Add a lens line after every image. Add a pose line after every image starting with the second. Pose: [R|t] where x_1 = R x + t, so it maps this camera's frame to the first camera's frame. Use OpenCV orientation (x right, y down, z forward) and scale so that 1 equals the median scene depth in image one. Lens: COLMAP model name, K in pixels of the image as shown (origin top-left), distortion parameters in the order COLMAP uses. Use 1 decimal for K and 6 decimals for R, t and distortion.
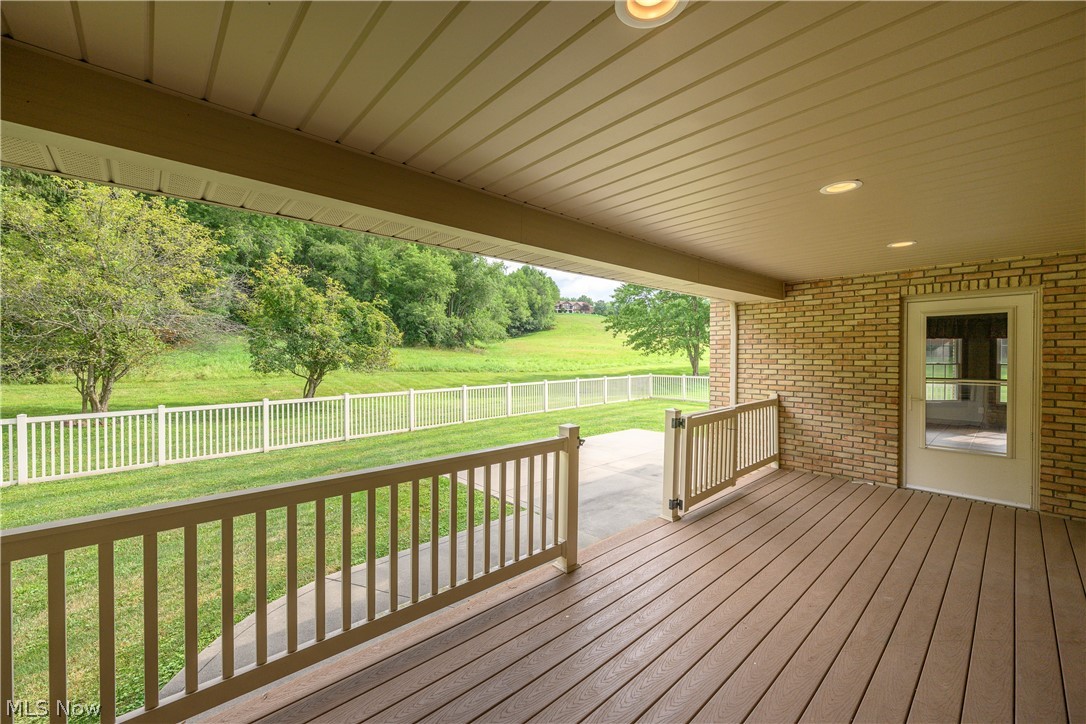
lens RADIAL K [[428.1, 0, 548.4], [0, 428.1, 356.4], [0, 0, 1]] dist [-0.003893, 0.000979]
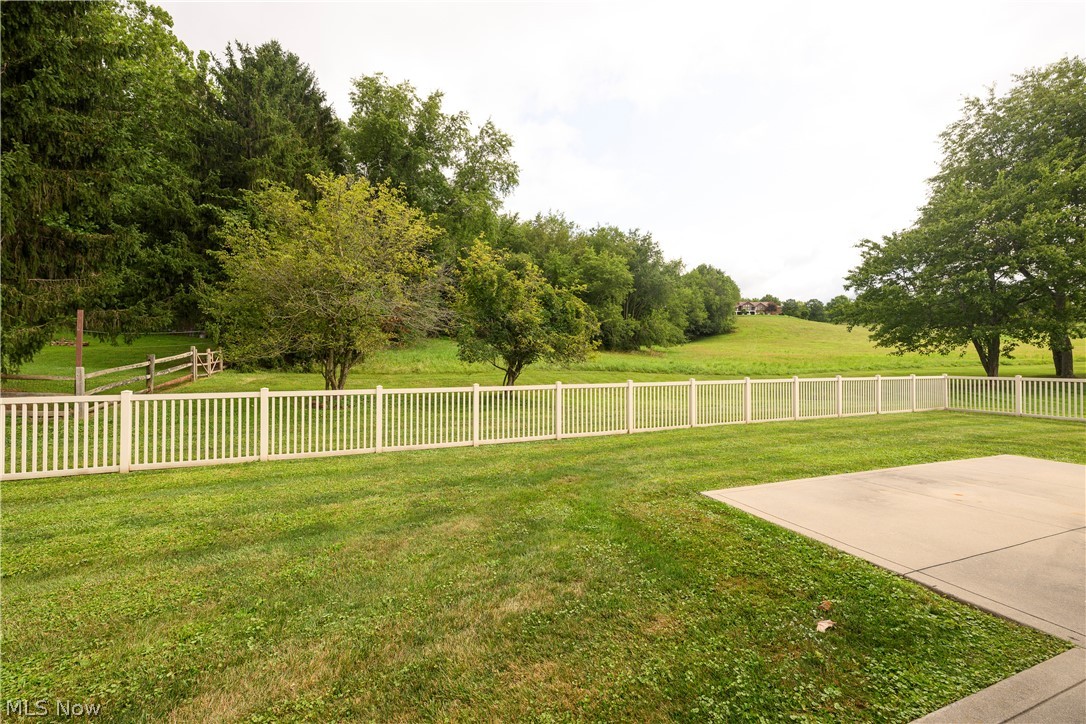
lens RADIAL K [[428.1, 0, 543.7], [0, 428.1, 354.2], [0, 0, 1]] dist [-0.003893, 0.000979]
pose [[0.923499, -0.003990, -0.383580, -0.169774], [-0.004912, 0.999741, -0.022227, 0.047830], [0.383569, 0.022410, 0.923240, 0.211998]]
